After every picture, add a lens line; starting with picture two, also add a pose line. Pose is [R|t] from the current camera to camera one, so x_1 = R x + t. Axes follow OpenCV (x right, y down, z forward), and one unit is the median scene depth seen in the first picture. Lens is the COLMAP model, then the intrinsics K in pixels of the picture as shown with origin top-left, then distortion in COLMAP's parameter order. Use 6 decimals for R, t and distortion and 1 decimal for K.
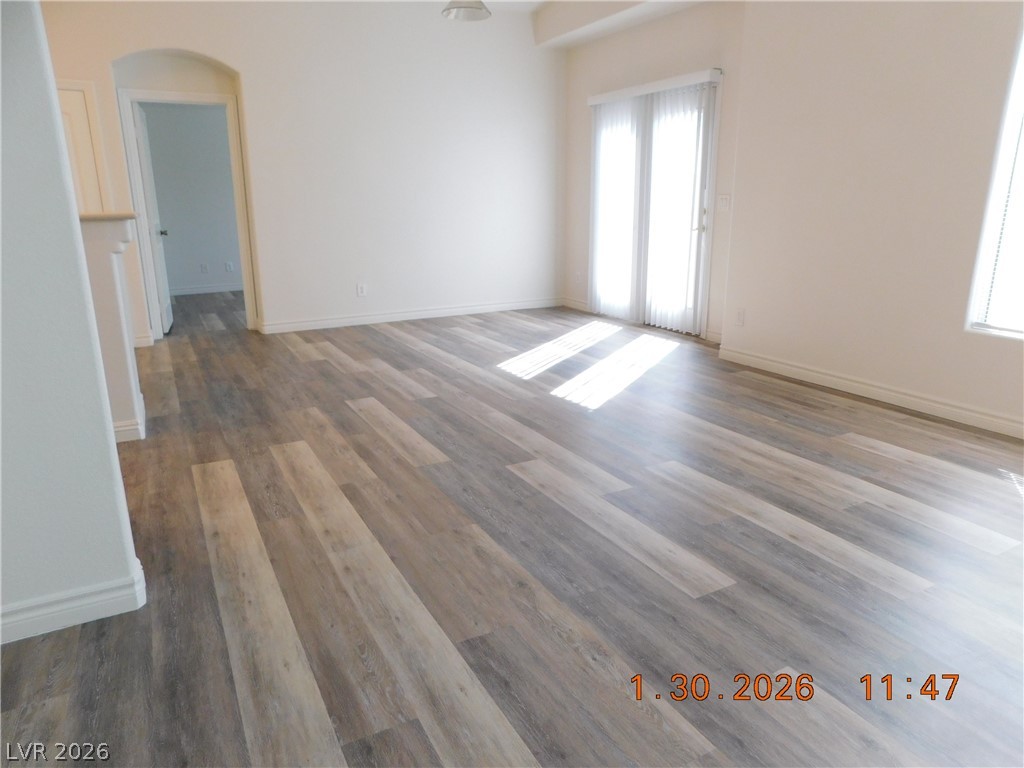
lens RADIAL K [[664.1, 0, 510.0], [0, 664.1, 388.3], [0, 0, 1]] dist [-0.068423, 0.050103]
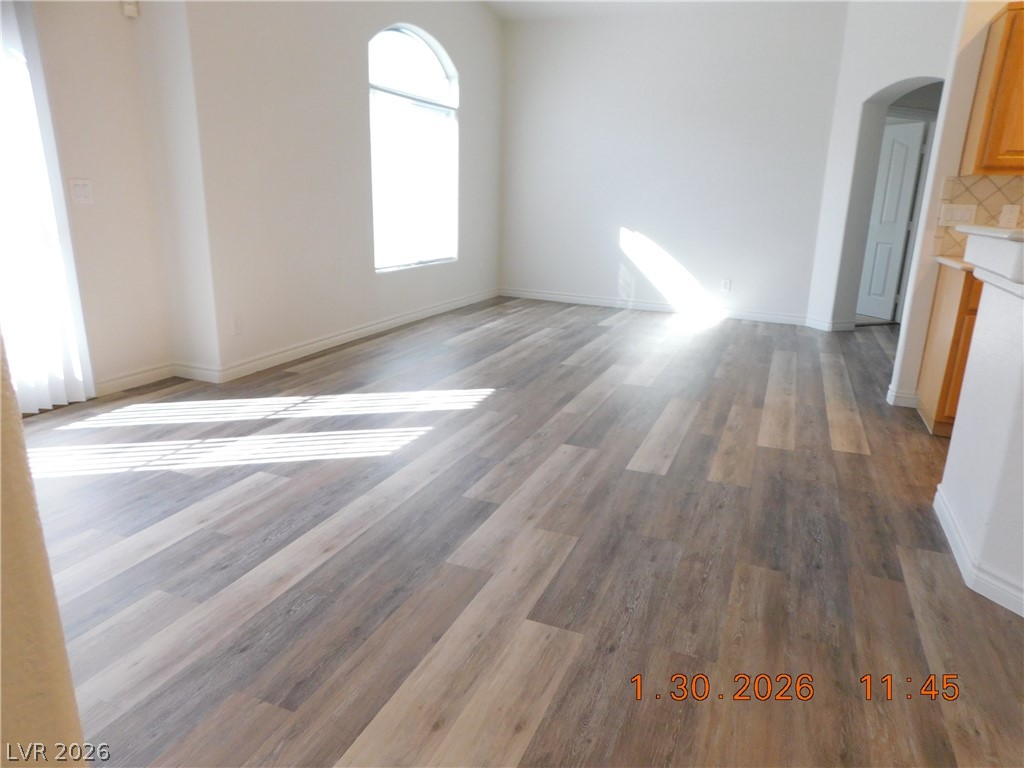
lens RADIAL K [[664.1, 0, 507.6], [0, 664.1, 391.5], [0, 0, 1]] dist [-0.068423, 0.050103]
pose [[-0.622202, -0.233628, 0.747183, -0.751974], [0.185807, 0.883088, 0.430850, -0.463895], [-0.760487, 0.406907, -0.506050, 1.647154]]
